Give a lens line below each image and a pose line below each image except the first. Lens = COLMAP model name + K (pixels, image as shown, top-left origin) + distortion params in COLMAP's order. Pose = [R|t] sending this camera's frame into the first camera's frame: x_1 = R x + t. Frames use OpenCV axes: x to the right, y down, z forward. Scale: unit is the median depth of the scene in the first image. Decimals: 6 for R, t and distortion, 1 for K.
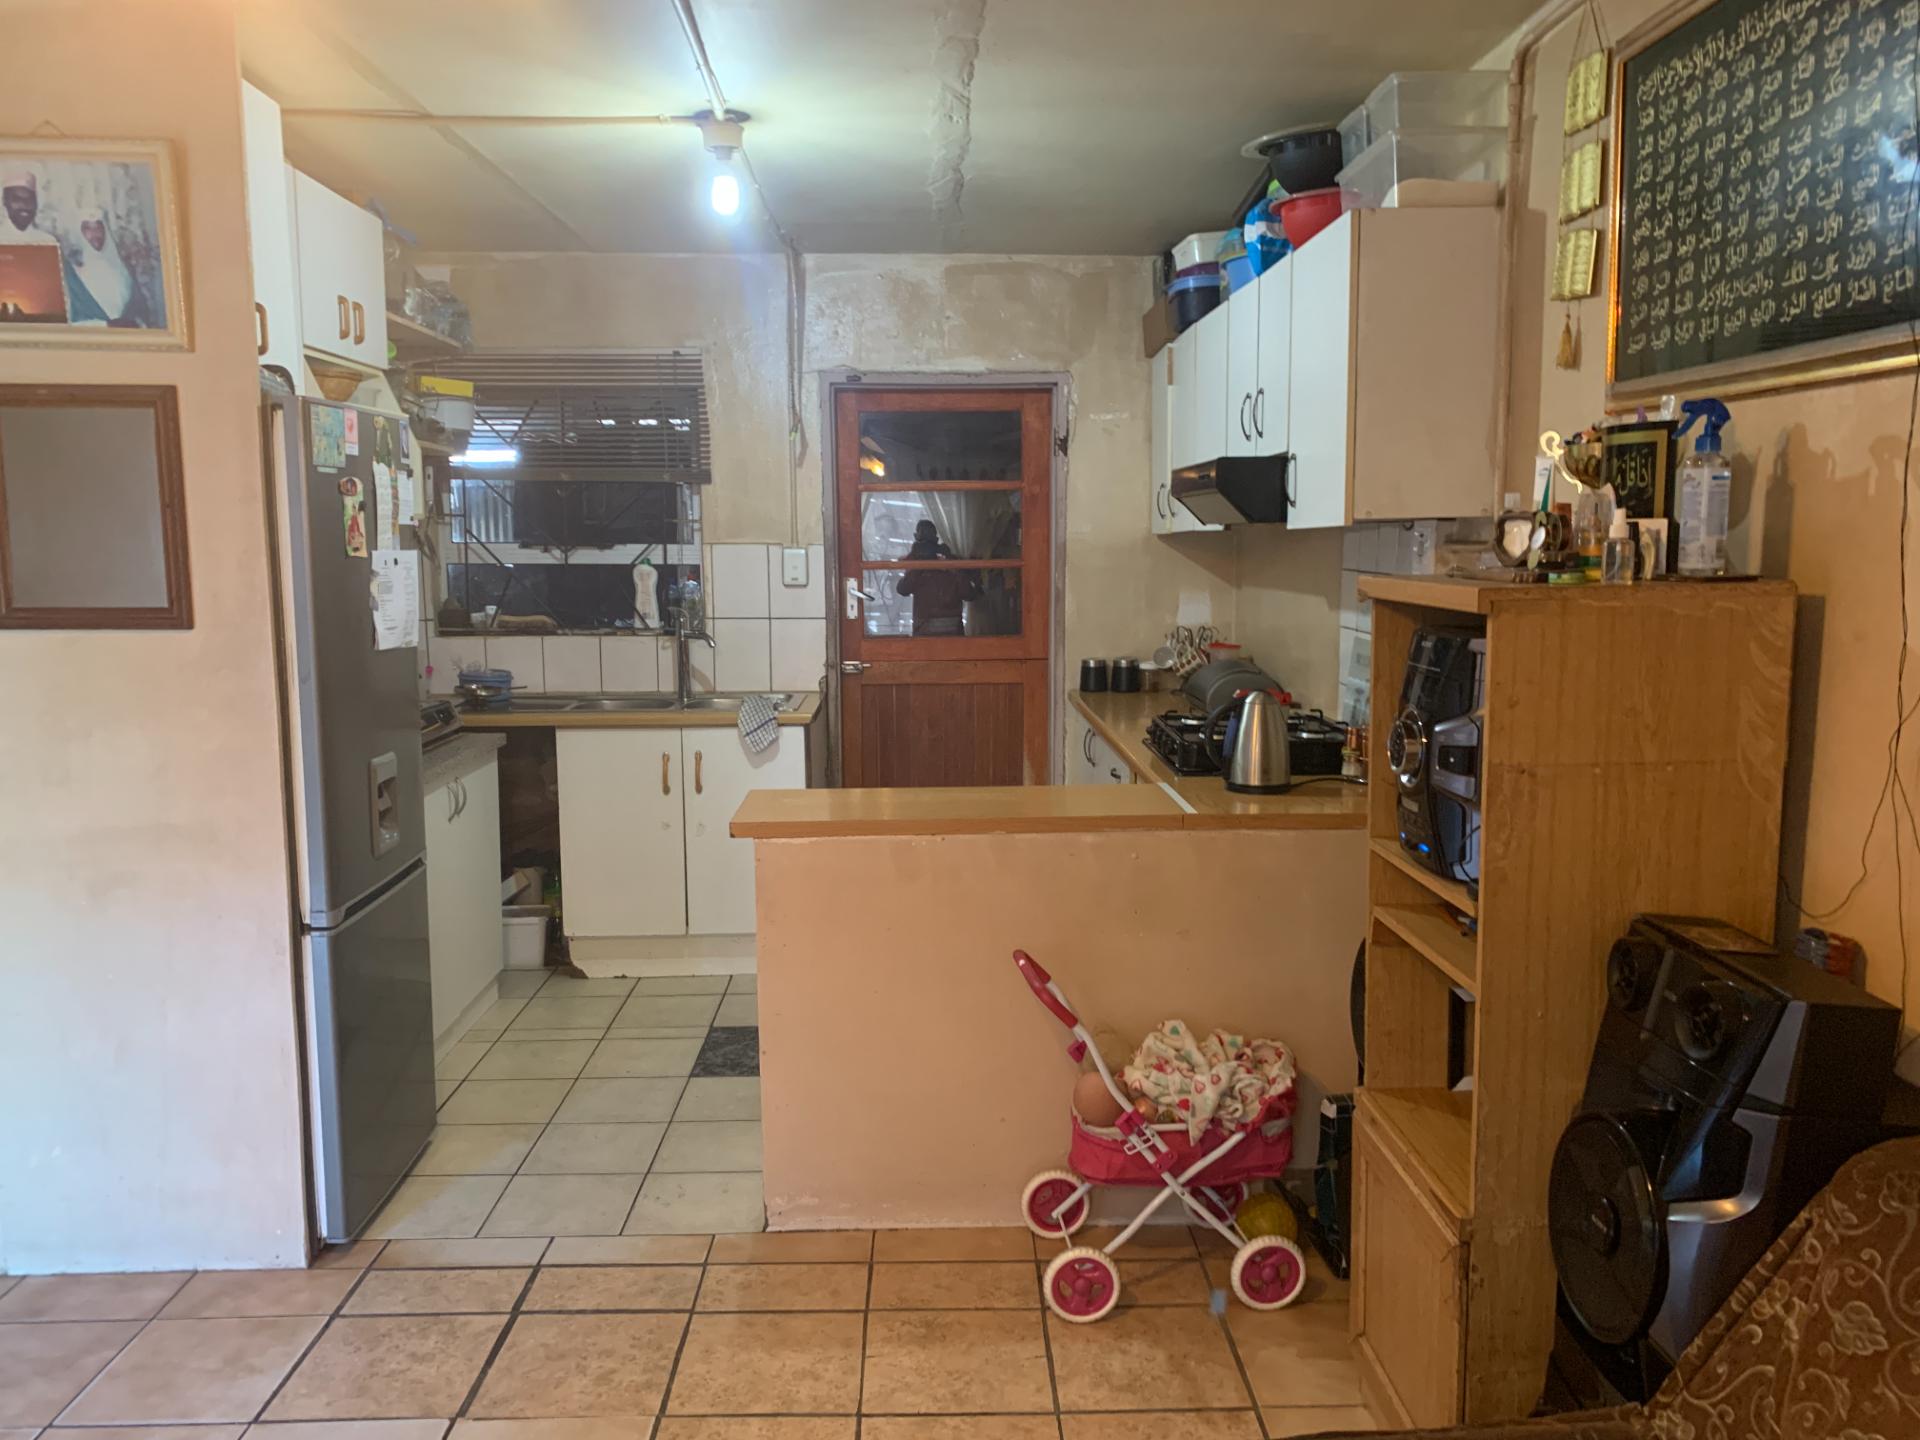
lens RADIAL K [[1445.9, 0, 957.2], [0, 1445.9, 732.9], [0, 0, 1]] dist [0.010256, -0.002998]
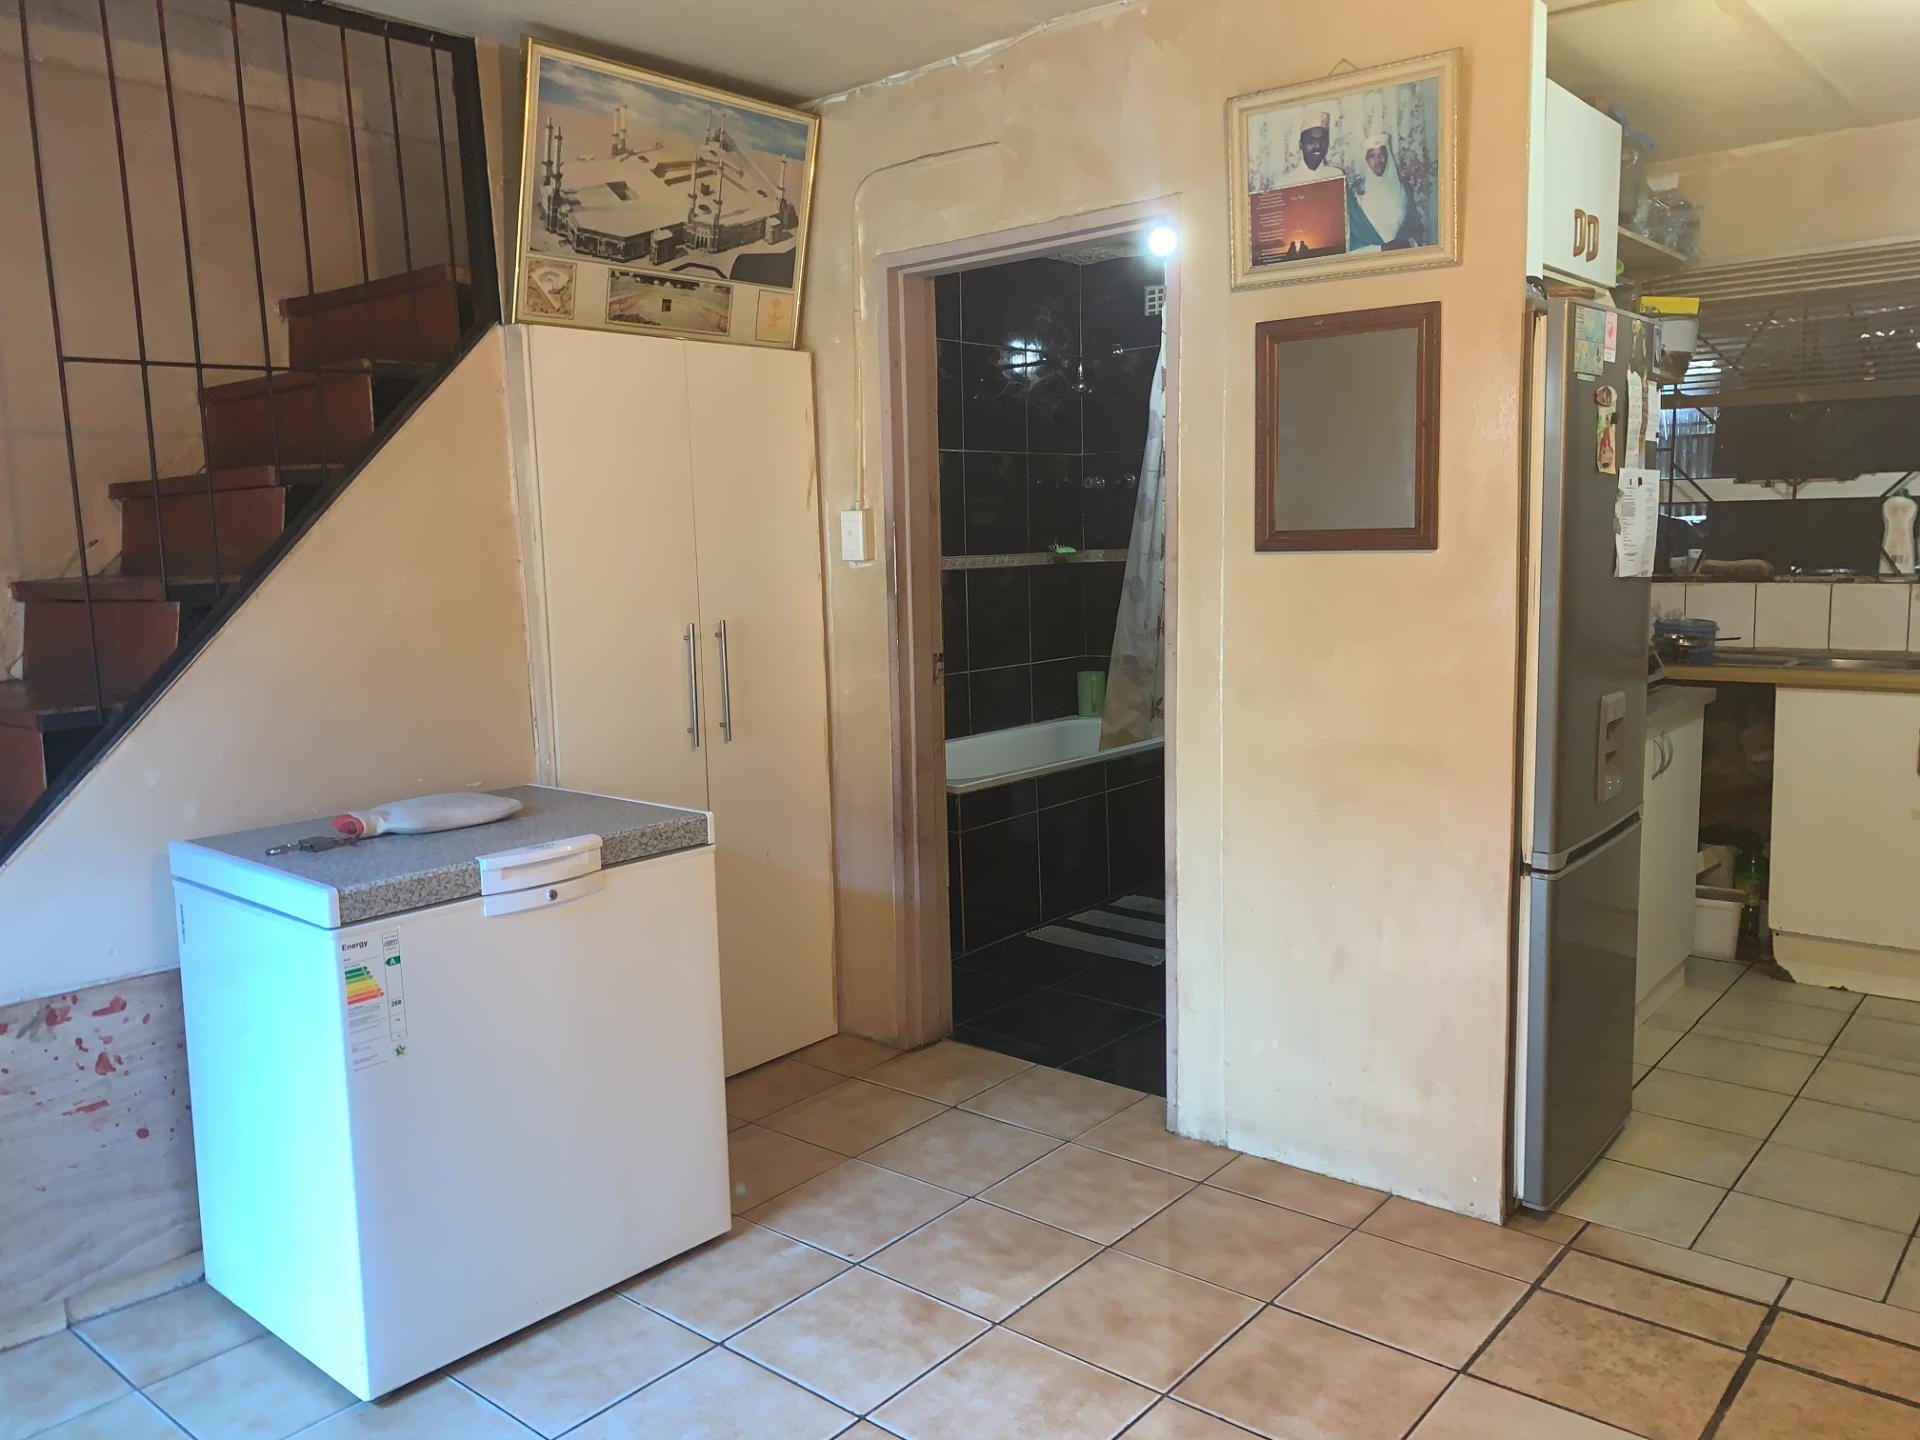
lens RADIAL K [[1449.7, 0, 949.7], [0, 1449.7, 716.2], [0, 0, 1]] dist [0.005673, -0.004370]
pose [[0.744103, 0.070330, -0.664353, -0.107836], [-0.066717, 0.997295, 0.030851, 0.031975], [0.664725, 0.021367, 0.746782, 0.046245]]
